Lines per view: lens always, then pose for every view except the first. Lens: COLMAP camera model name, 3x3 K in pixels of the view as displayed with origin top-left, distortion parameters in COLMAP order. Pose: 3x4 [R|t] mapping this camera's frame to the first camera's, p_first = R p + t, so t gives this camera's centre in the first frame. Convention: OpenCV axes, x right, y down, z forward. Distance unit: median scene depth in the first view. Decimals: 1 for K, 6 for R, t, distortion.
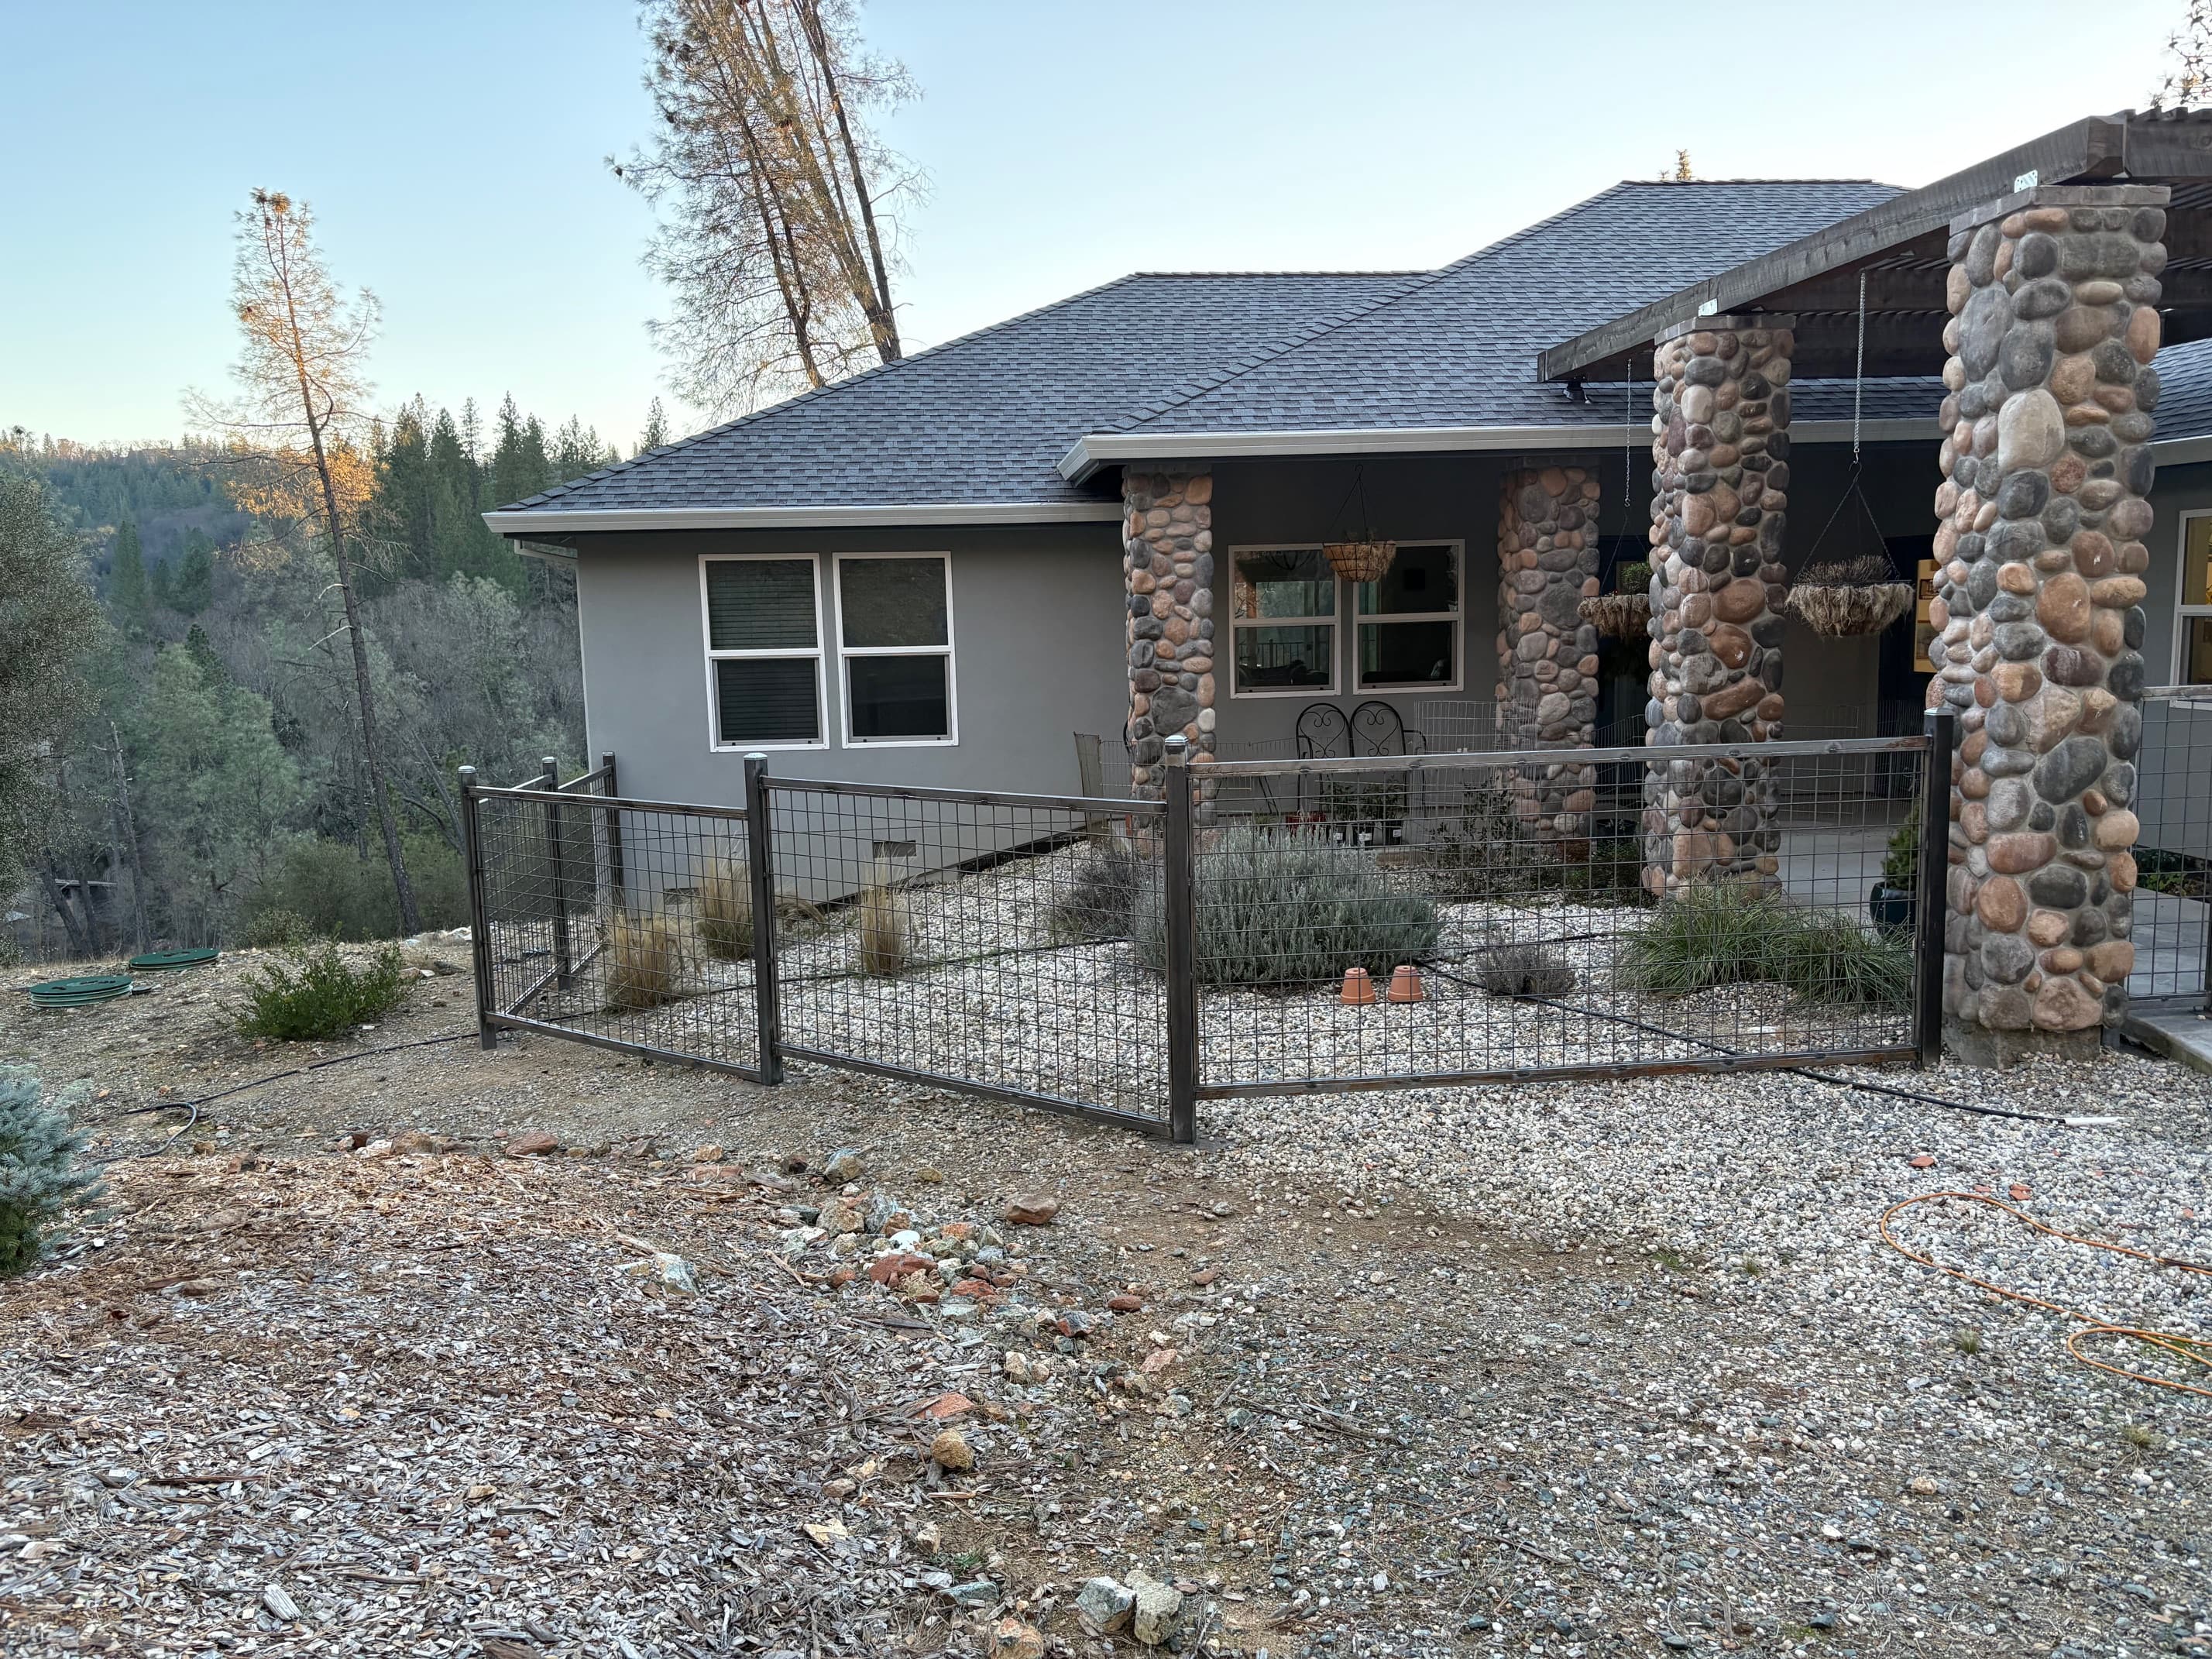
lens RADIAL K [[1678.3, 0, 1106.0], [0, 1678.3, 829.5], [0, 0, 1]] dist [0.096528, -0.120846]
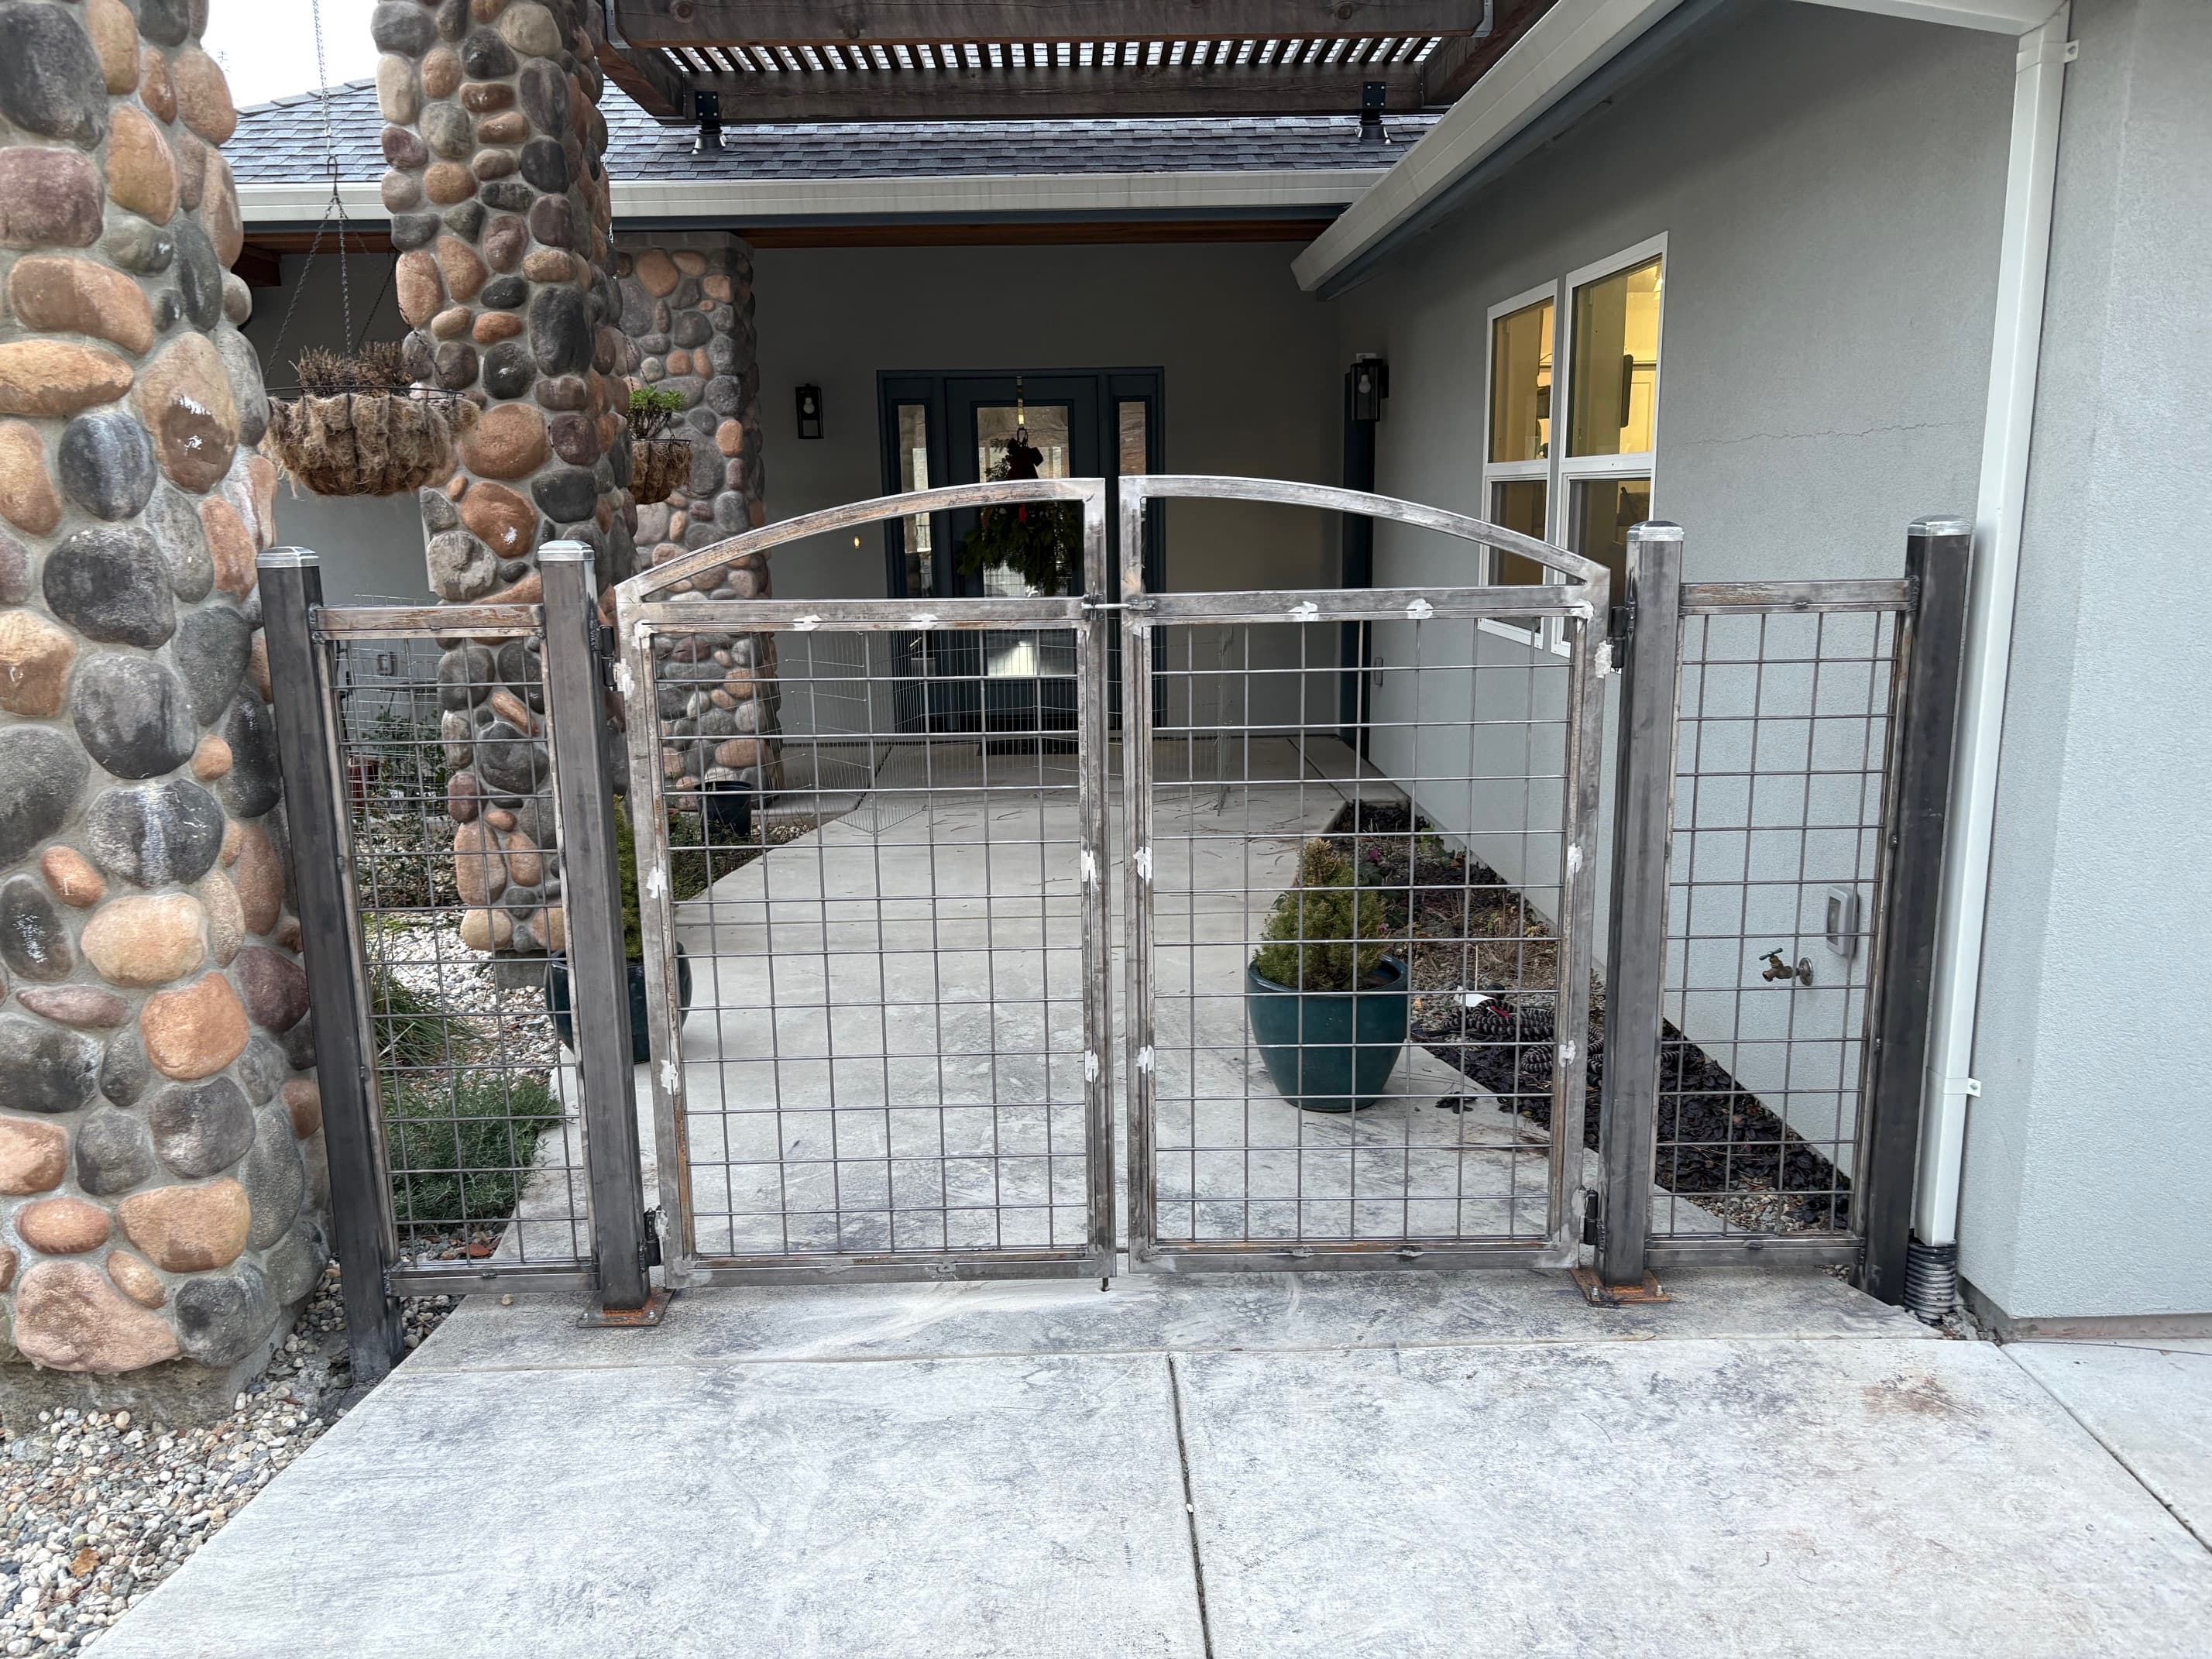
lens RADIAL K [[1678.3, 0, 1106.0], [0, 1678.3, 829.5], [0, 0, 1]] dist [0.096528, -0.120846]
pose [[0.997180, 0.015399, -0.073452, 0.627719], [-0.010496, 0.997719, 0.066684, -0.042445], [0.074311, -0.065725, 0.995067, 0.426603]]
